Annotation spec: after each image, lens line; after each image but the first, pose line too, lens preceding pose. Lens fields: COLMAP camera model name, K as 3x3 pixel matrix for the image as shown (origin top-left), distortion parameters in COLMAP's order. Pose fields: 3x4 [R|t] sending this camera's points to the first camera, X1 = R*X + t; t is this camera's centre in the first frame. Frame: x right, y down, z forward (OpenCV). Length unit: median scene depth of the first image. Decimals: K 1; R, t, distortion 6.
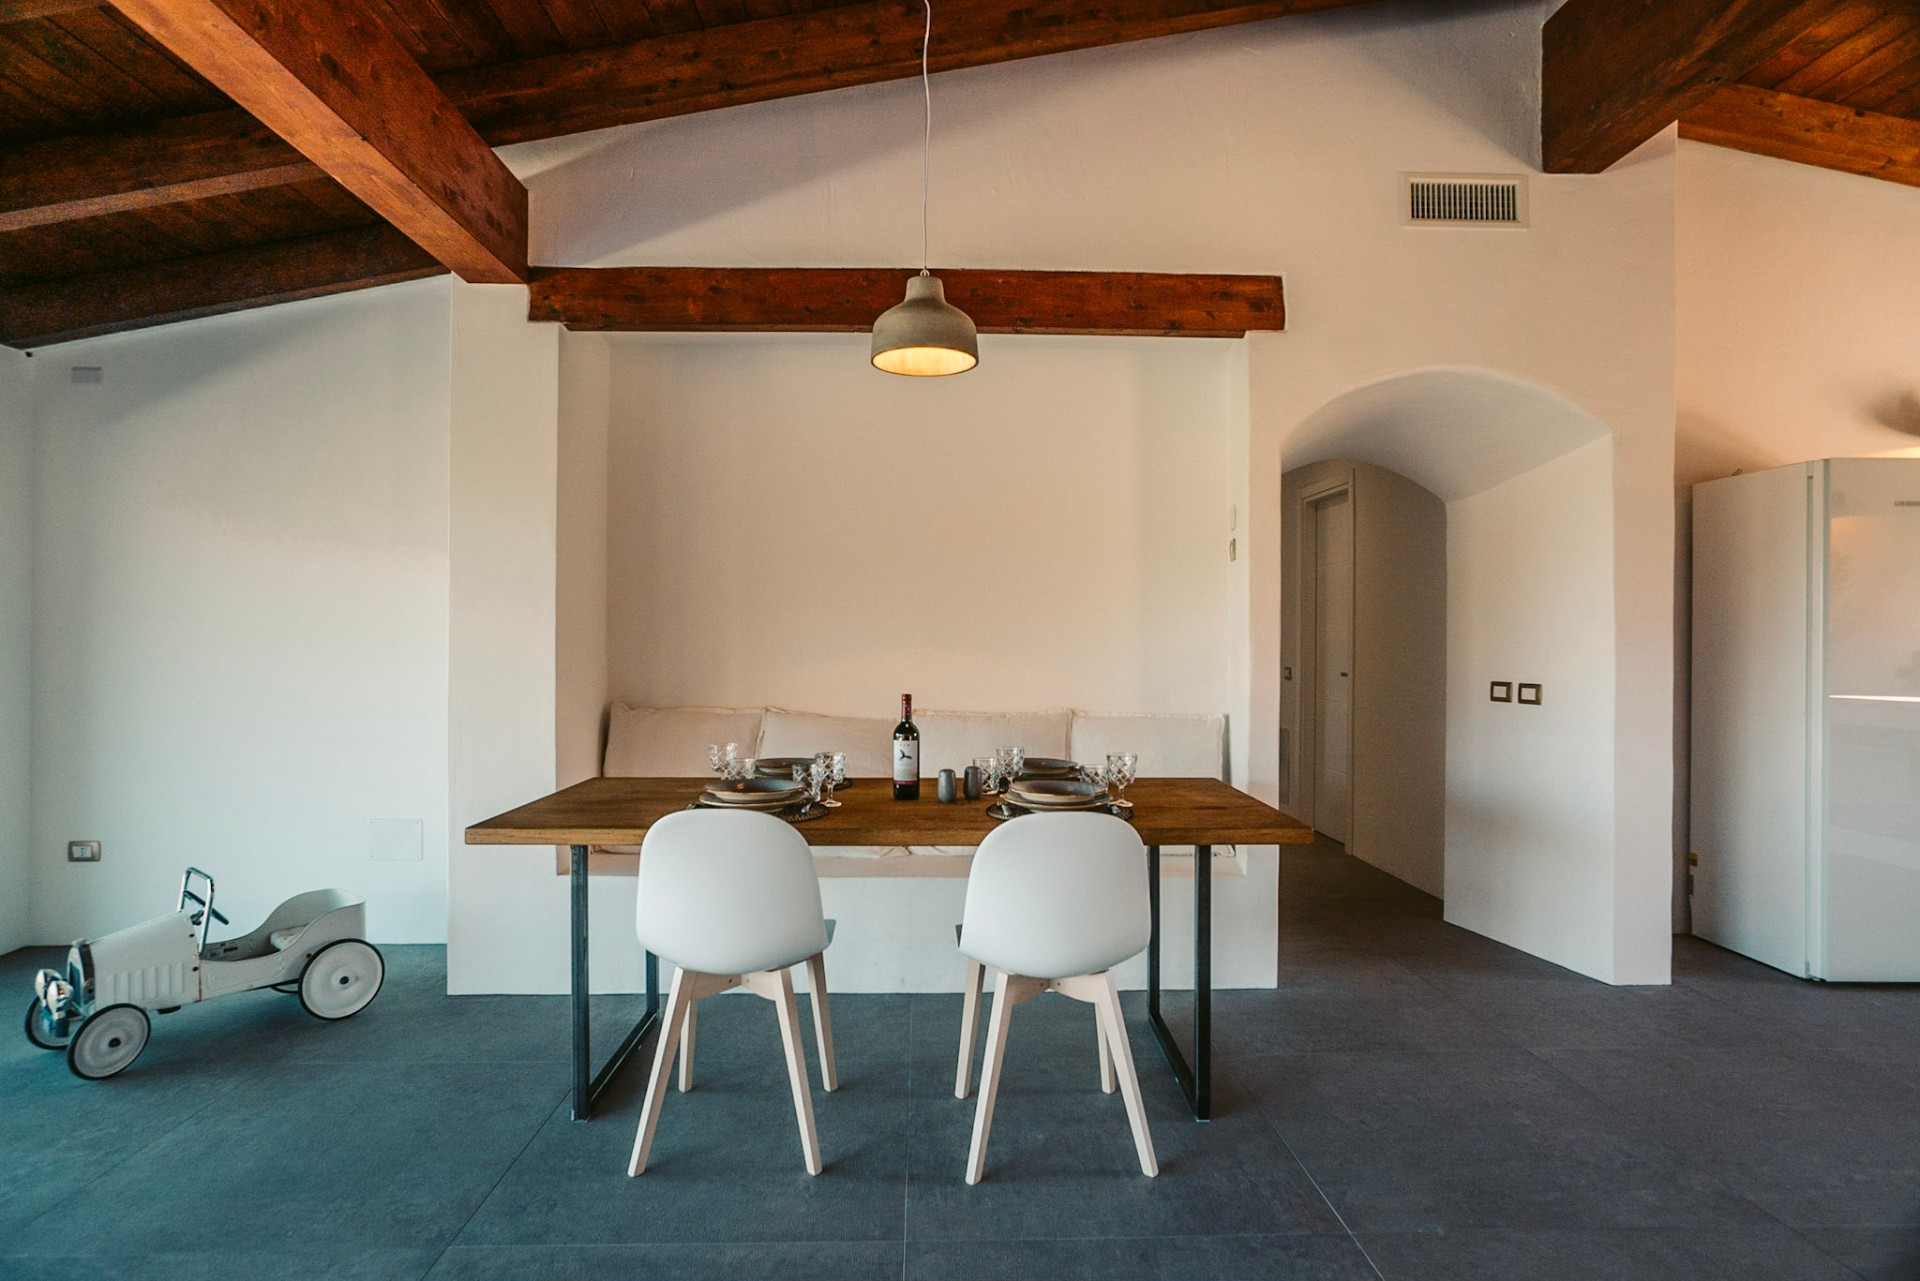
lens RADIAL K [[1026.9, 0, 960.0], [0, 1026.9, 640.5], [0, 0, 1]] dist [-0.051505, 0.028150]
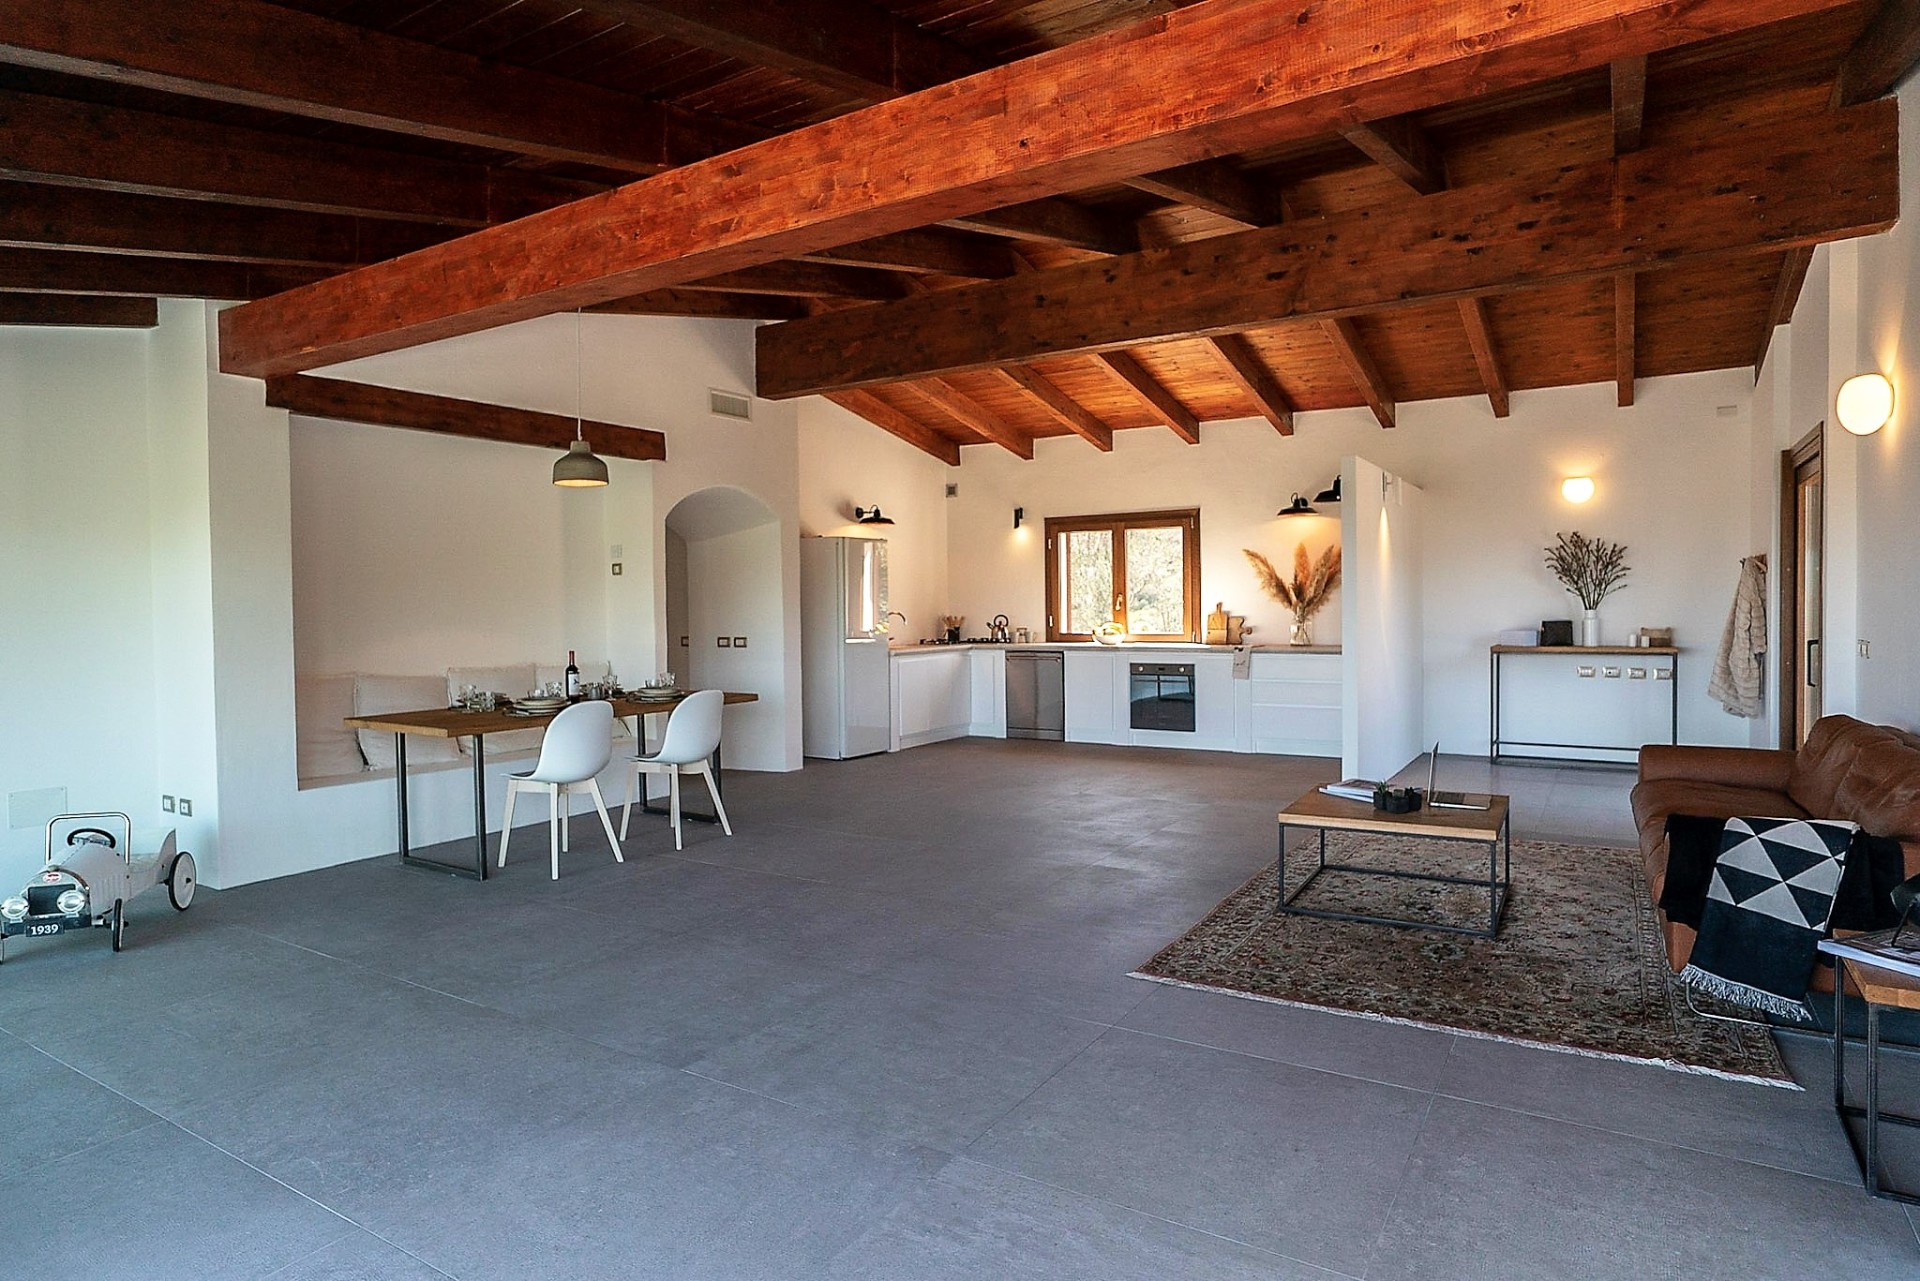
lens RADIAL K [[1026.9, 0, 960.0], [0, 1026.9, 640.5], [0, 0, 1]] dist [-0.051505, 0.028150]
pose [[0.549442, -0.038125, 0.834661, -1.020108], [0.011961, 0.999215, 0.037768, -0.026298], [-0.835446, -0.010768, 0.549467, -0.558876]]
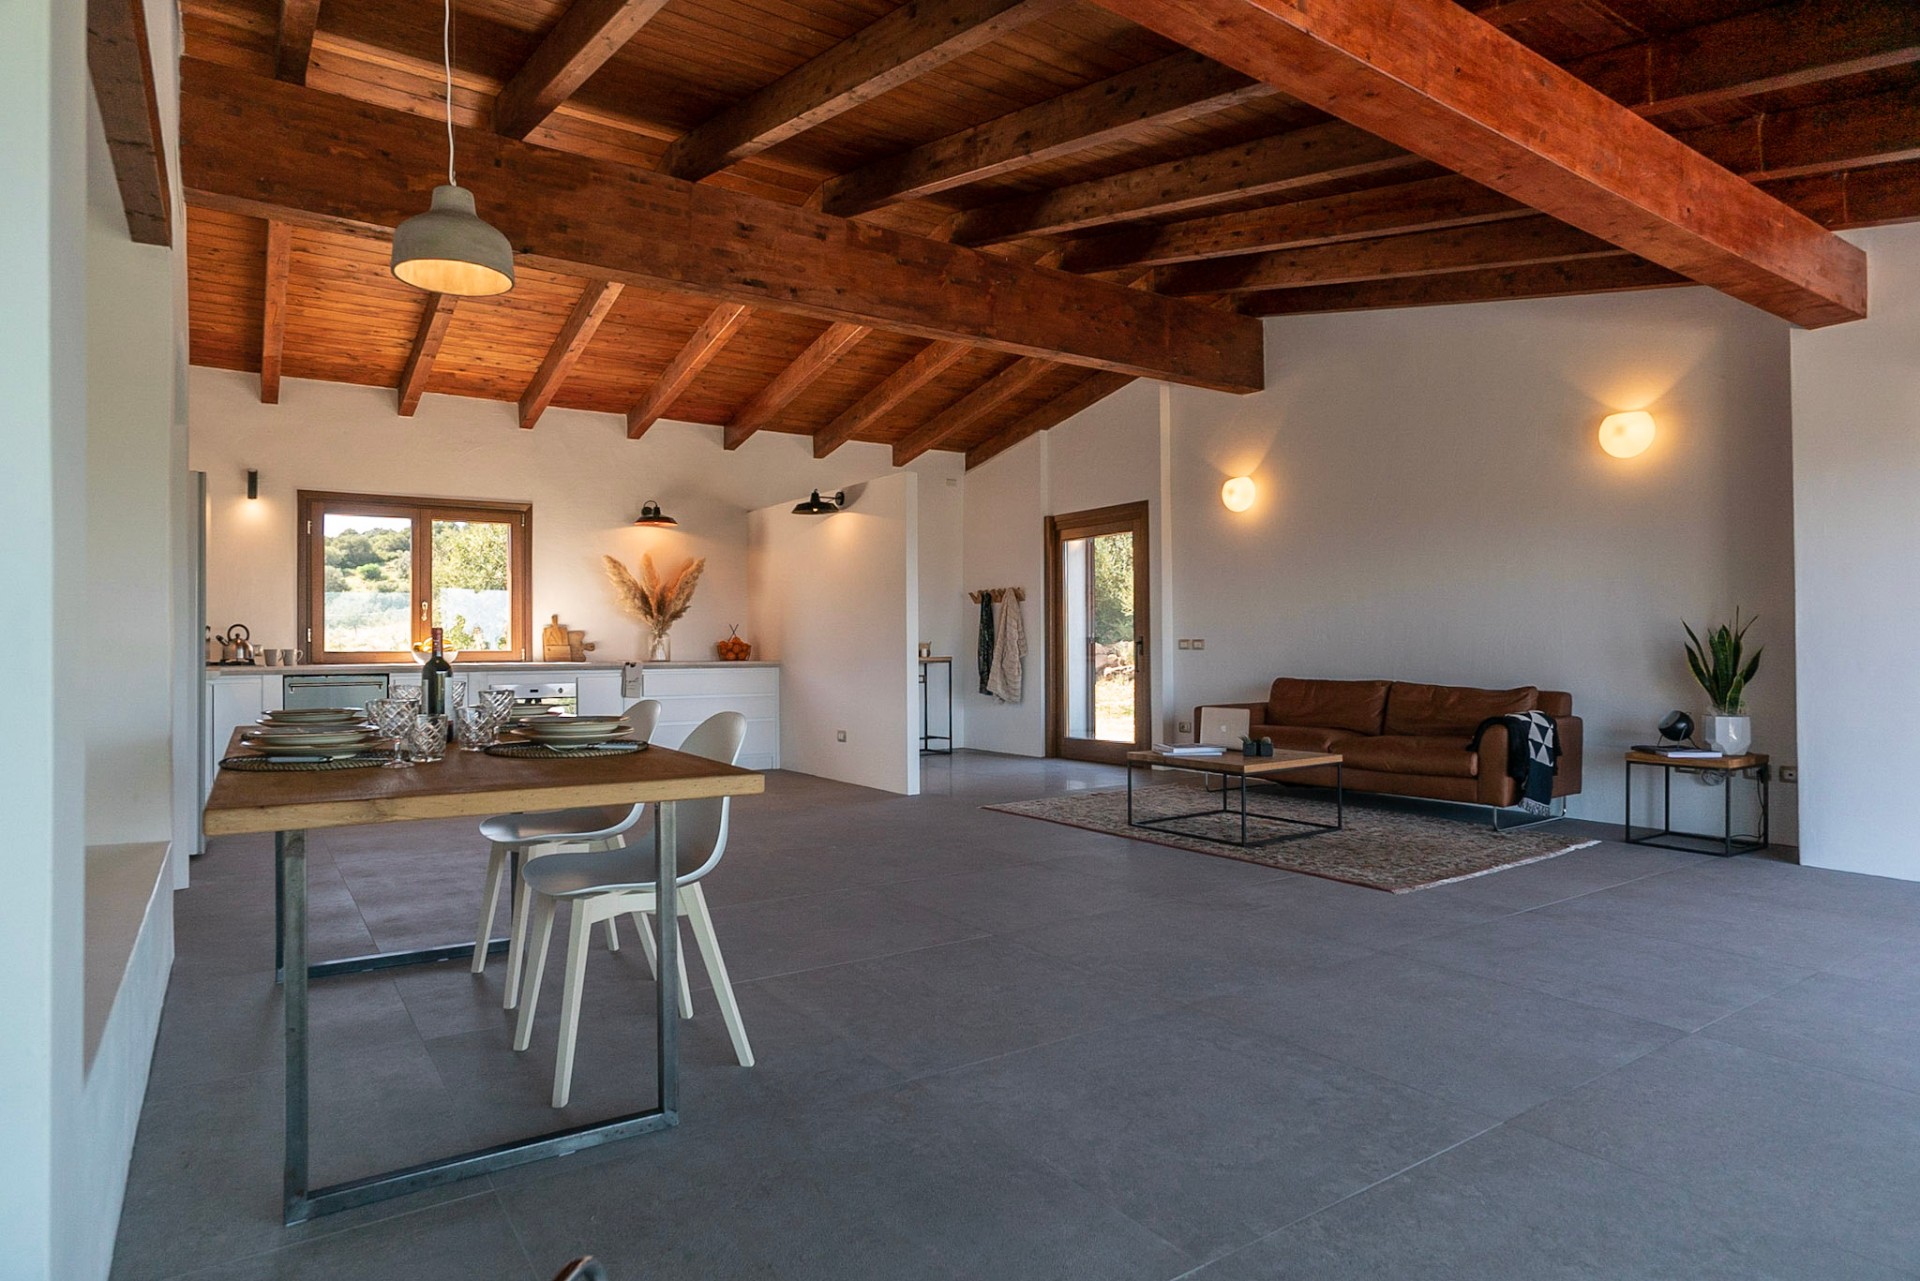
lens RADIAL K [[1046.3, 0, 903.2], [0, 1046.3, 635.2], [0, 0, 1]] dist [-0.002795, 0.000063]
pose [[-0.508024, 0.006000, 0.861322, -0.862400], [0.001859, 0.999981, -0.005869, 0.046979], [-0.861341, -0.001381, -0.508025, 0.898922]]
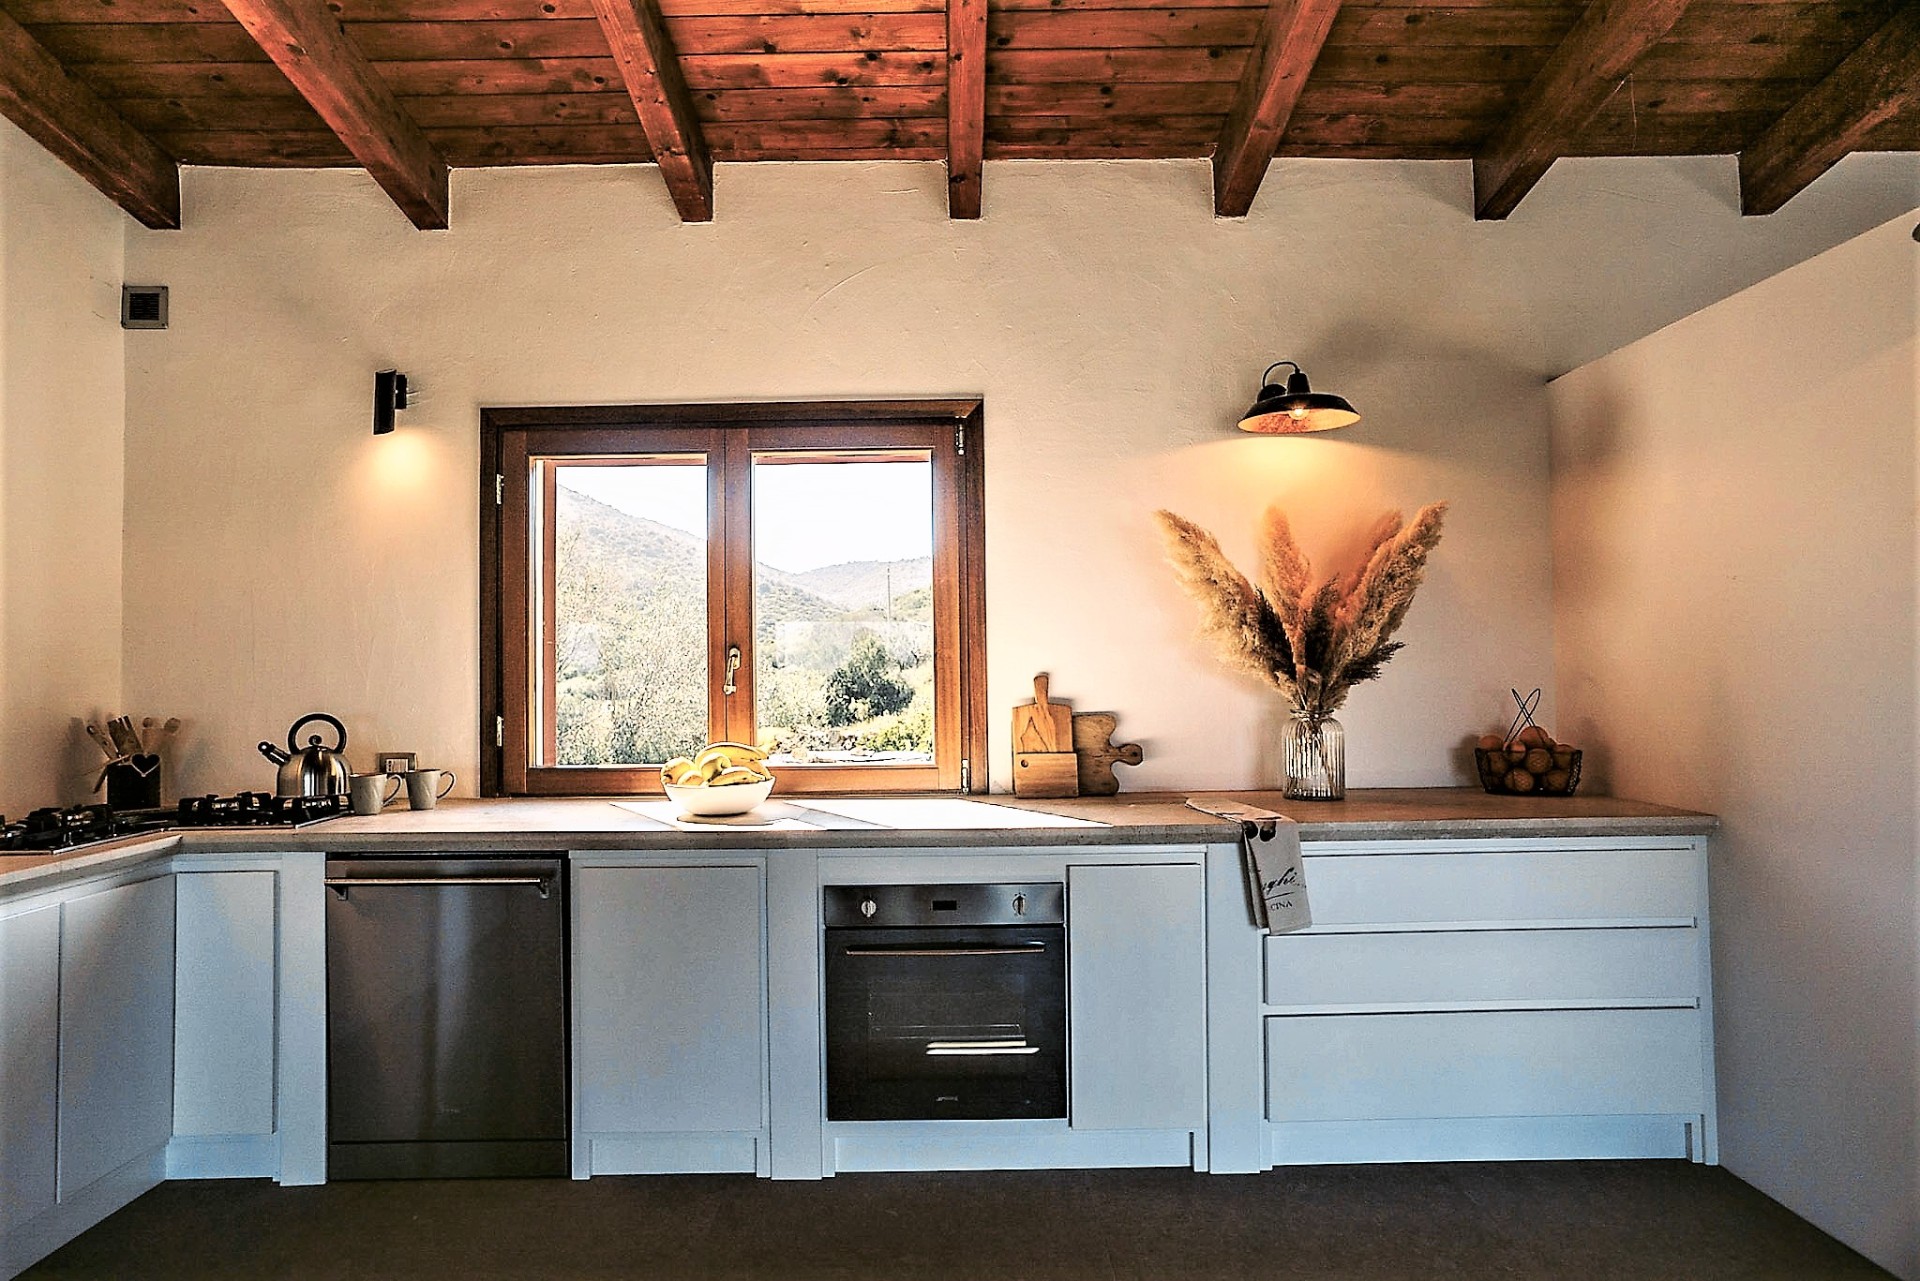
lens RADIAL K [[1026.9, 0, 960.0], [0, 1026.9, 640.5], [0, 0, 1]] dist [-0.051505, 0.028150]
pose [[0.015499, 0.028254, 0.999481, 0.691660], [0.011106, 0.999534, -0.028427, -0.020026], [-0.999818, 0.011541, 0.015178, 0.423436]]
